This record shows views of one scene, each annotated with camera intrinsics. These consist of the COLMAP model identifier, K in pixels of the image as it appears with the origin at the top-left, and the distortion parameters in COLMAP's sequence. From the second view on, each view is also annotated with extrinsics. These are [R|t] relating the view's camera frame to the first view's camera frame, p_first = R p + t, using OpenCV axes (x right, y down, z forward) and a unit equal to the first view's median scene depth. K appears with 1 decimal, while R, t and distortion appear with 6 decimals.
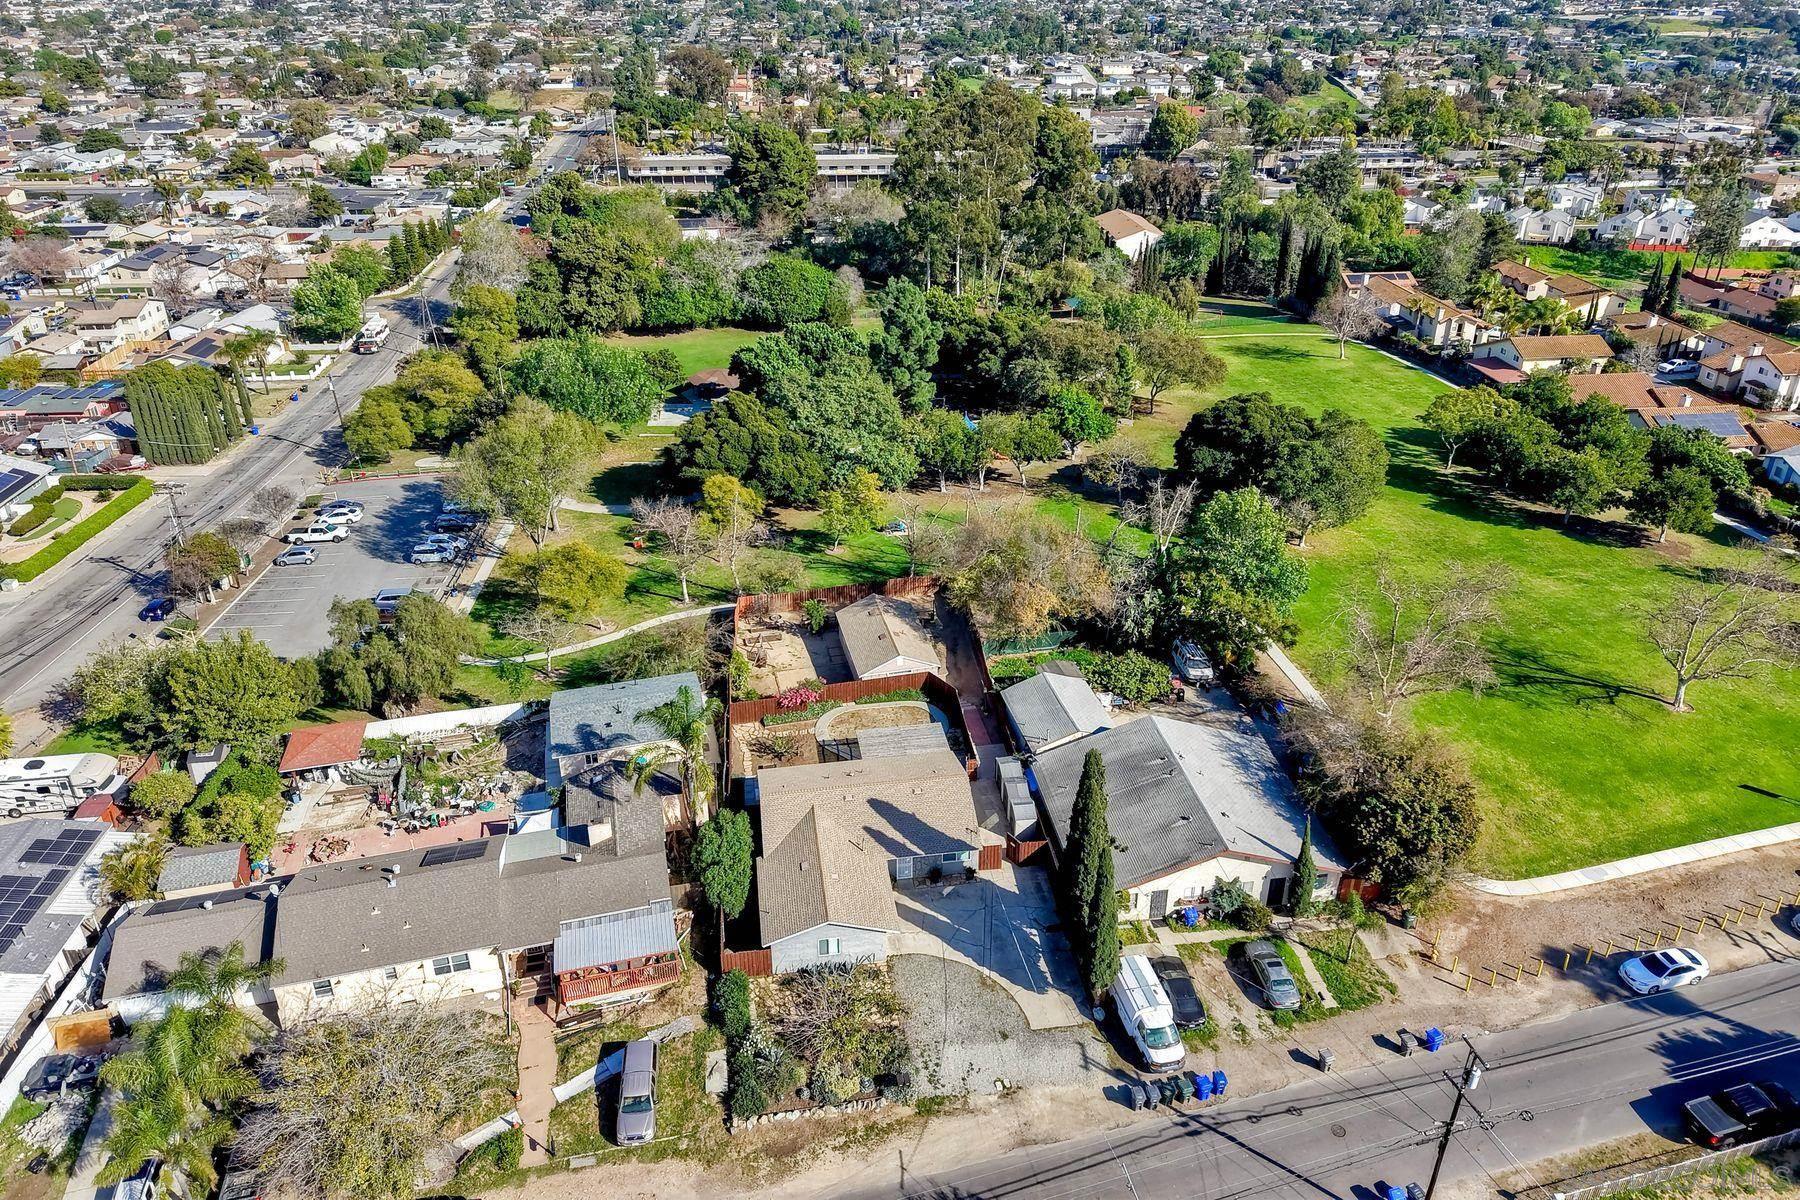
lens RADIAL K [[1210.9, 0, 913.2], [0, 1210.9, 596.4], [0, 0, 1]] dist [0.058916, -0.071099]
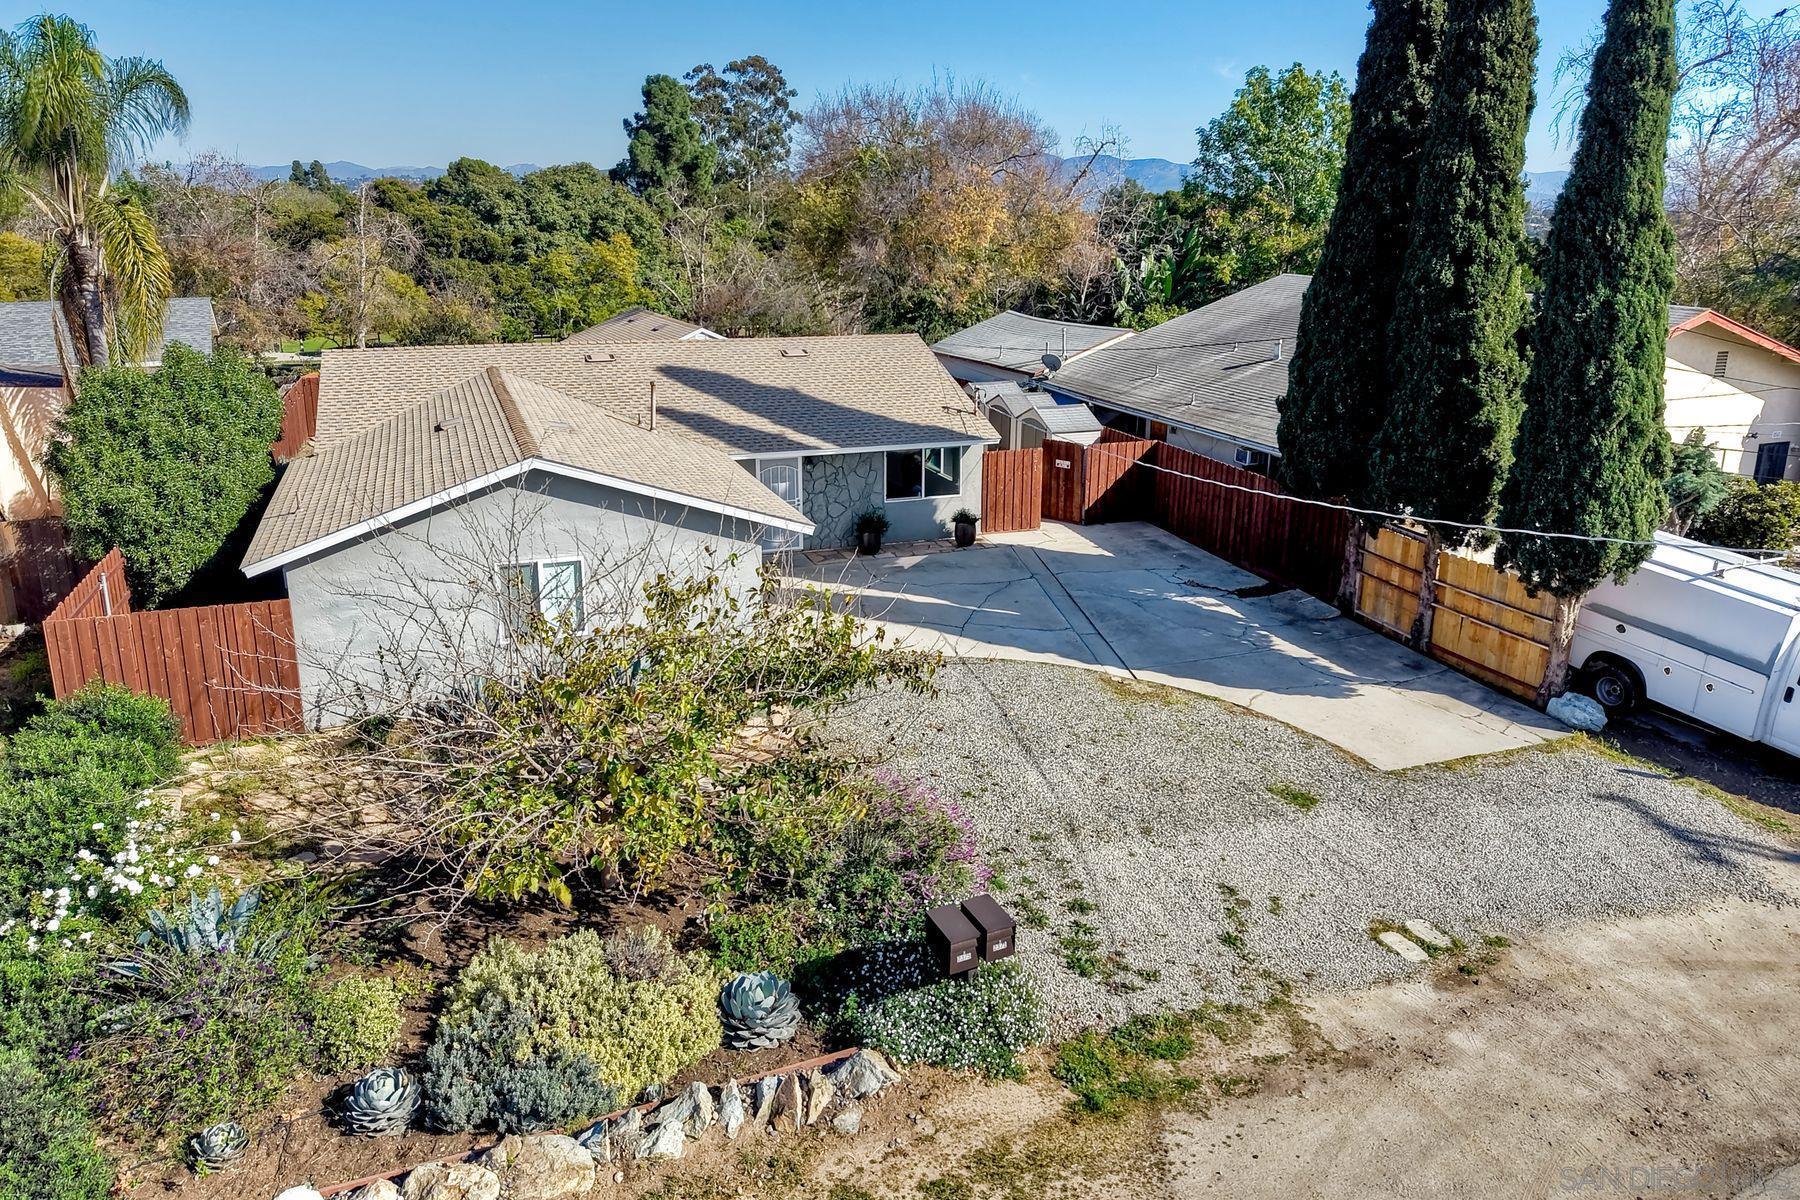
lens RADIAL K [[1210.9, 0, 913.2], [0, 1210.9, 596.4], [0, 0, 1]] dist [0.058916, -0.071099]
pose [[0.977864, -0.061520, 0.199991, -0.045143], [0.098948, 0.978135, -0.182926, 0.353348], [-0.184365, 0.198665, 0.962570, 0.763528]]
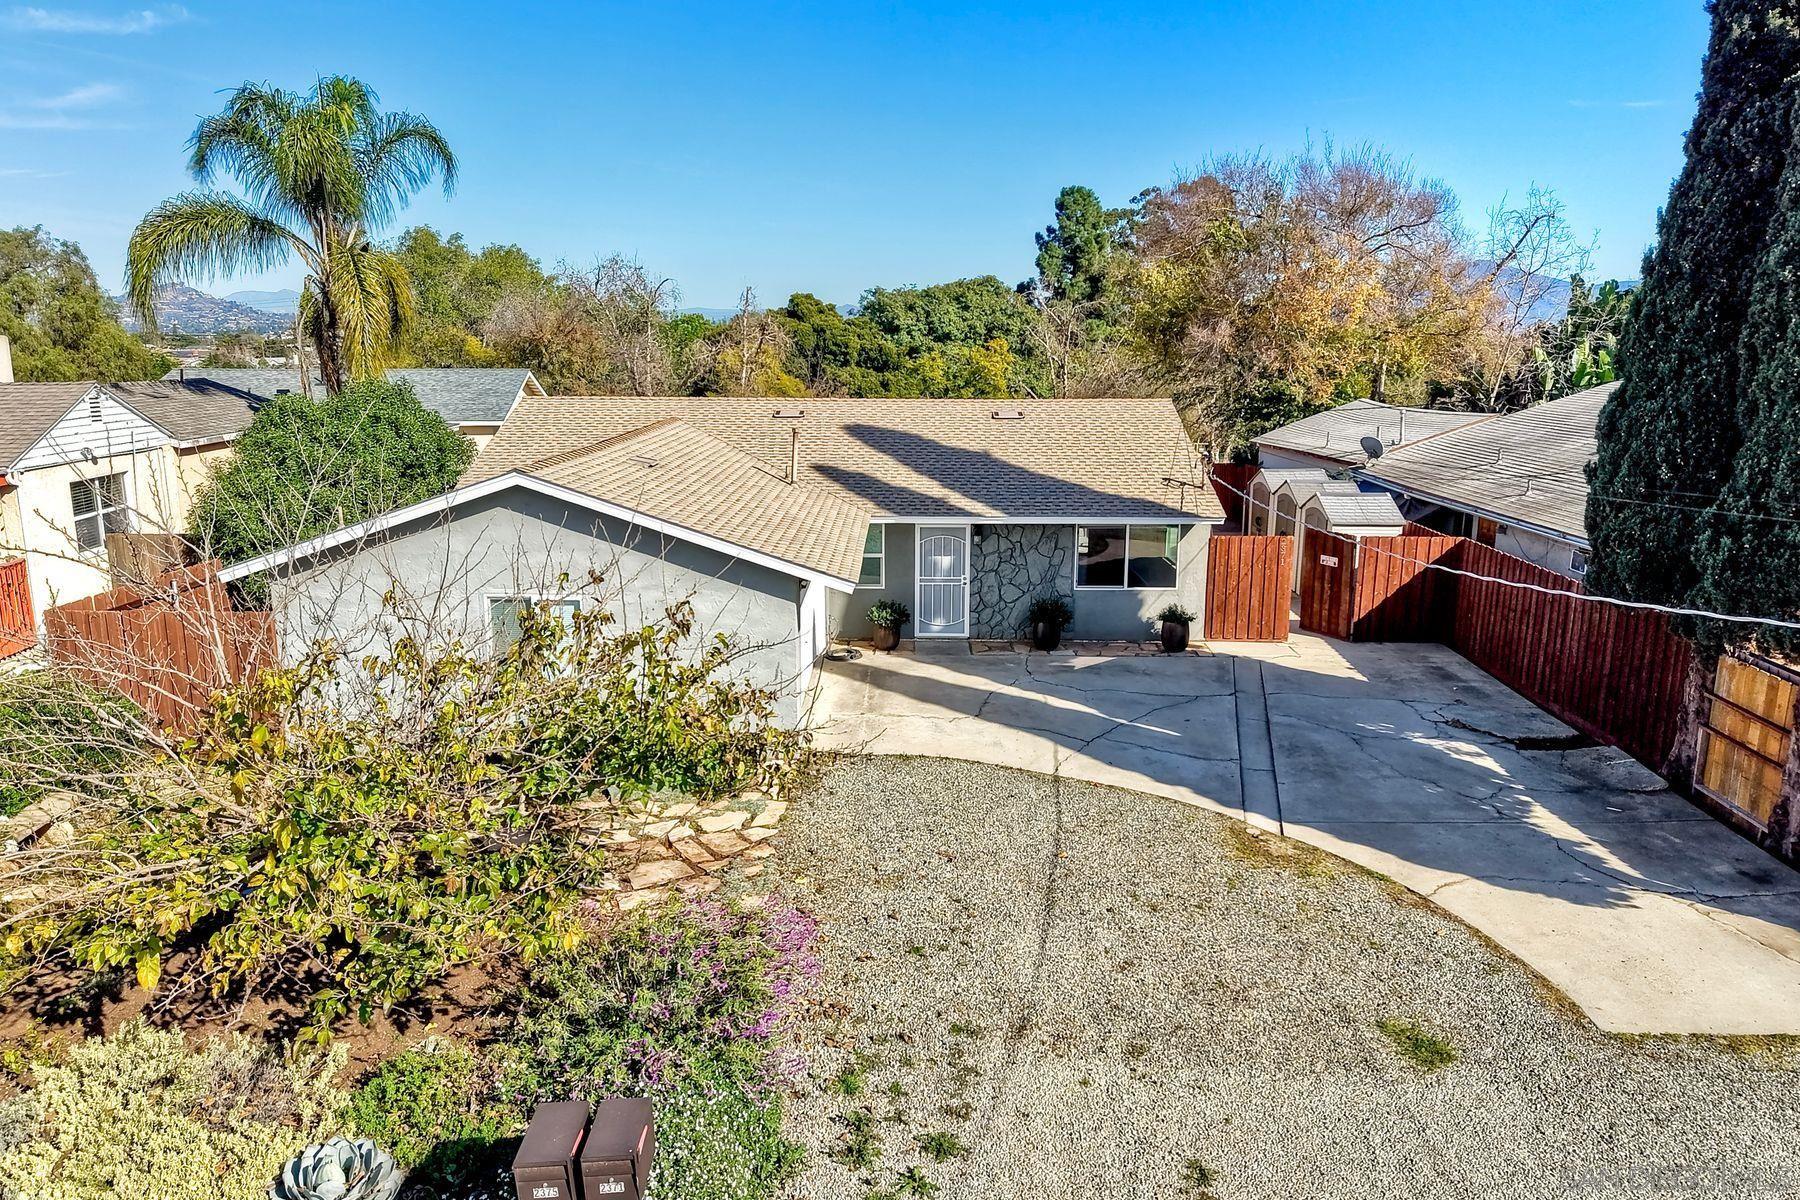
lens RADIAL K [[1227.5, 0, 903.8], [0, 1227.5, 649.6], [0, 0, 1]] dist [0.055018, -0.067308]
pose [[0.987049, 0.037596, -0.155950, 0.033626], [-0.076380, 0.965027, -0.250778, 0.351618], [0.141068, 0.259442, 0.955400, 0.823047]]
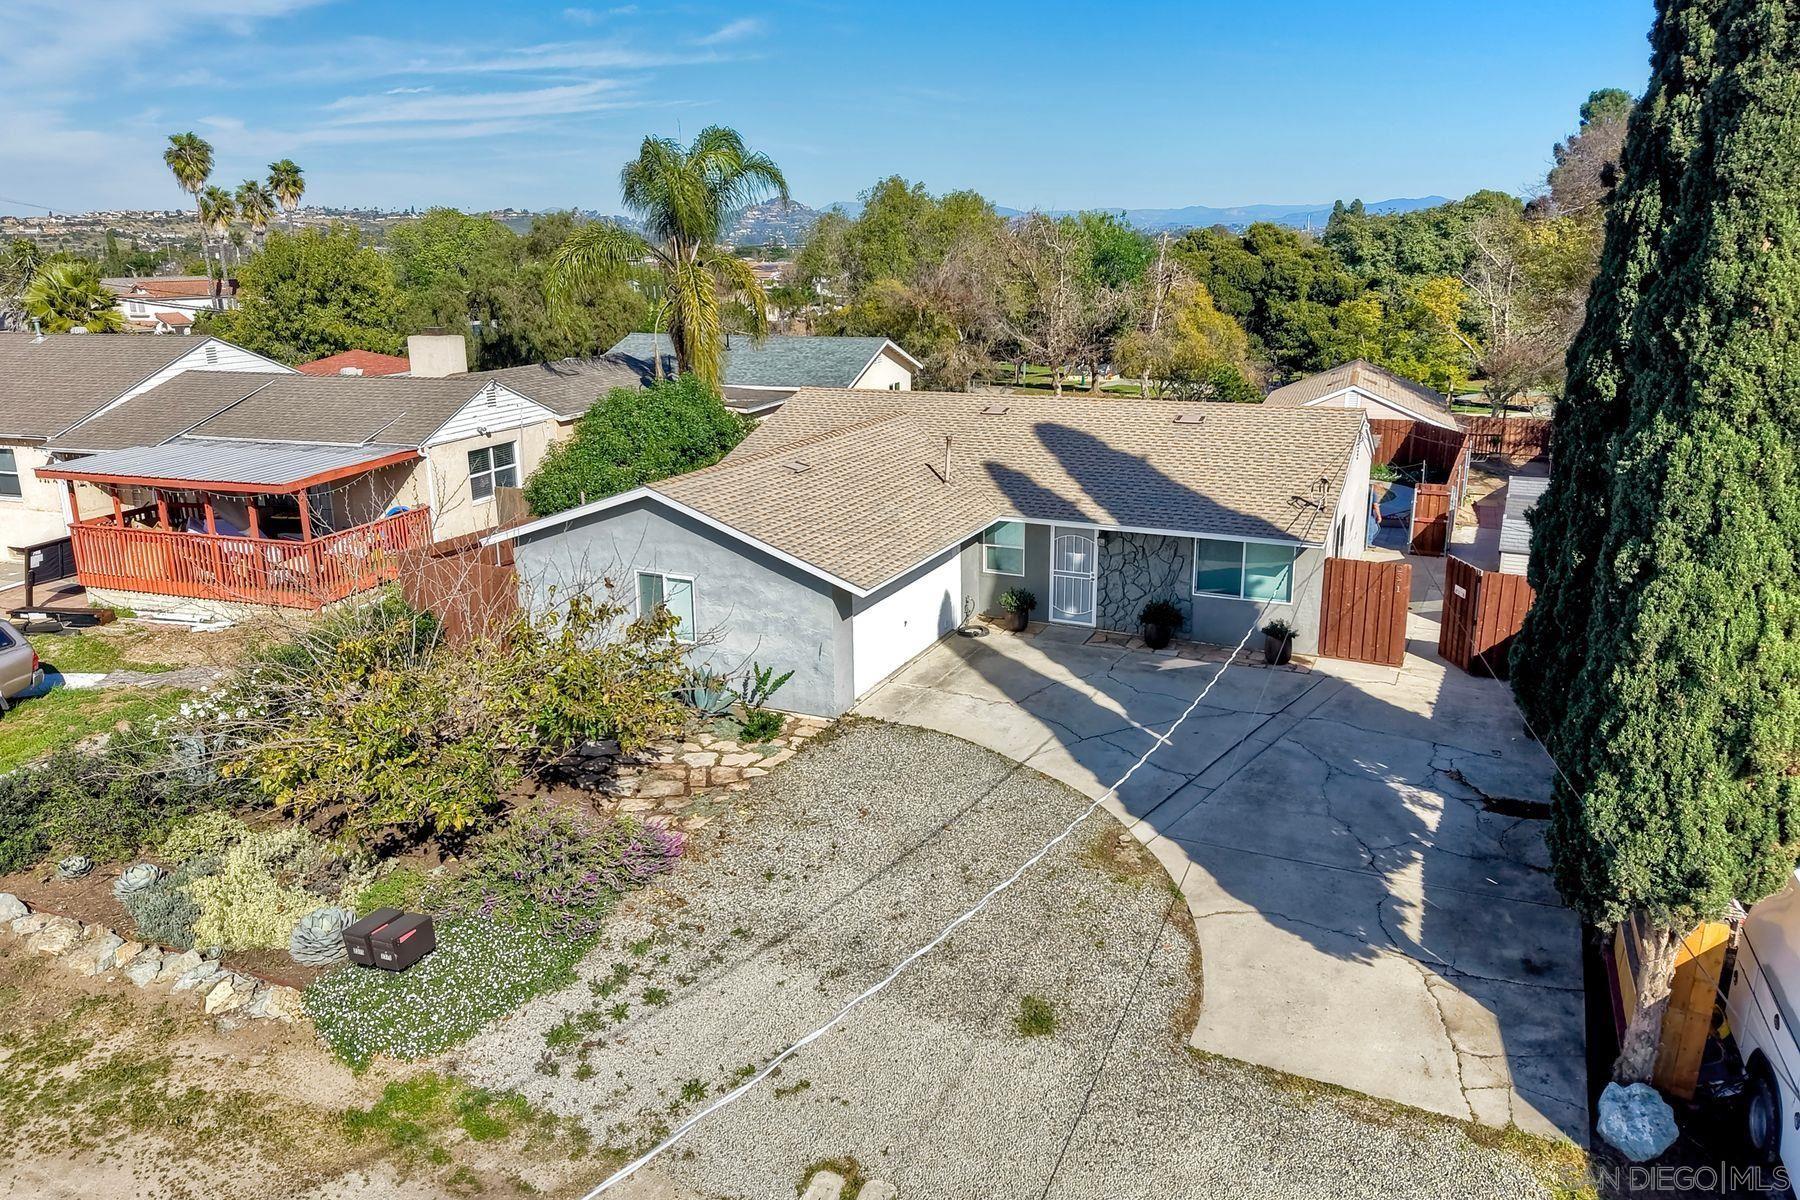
lens RADIAL K [[1232.2, 0, 882.6], [0, 1232.2, 653.5], [0, 0, 1]] dist [0.031517, -0.037220]
pose [[0.824705, 0.166068, -0.540633, 0.148744], [-0.261459, 0.959586, -0.104082, 0.327039], [0.501499, 0.227191, 0.834795, 0.800595]]
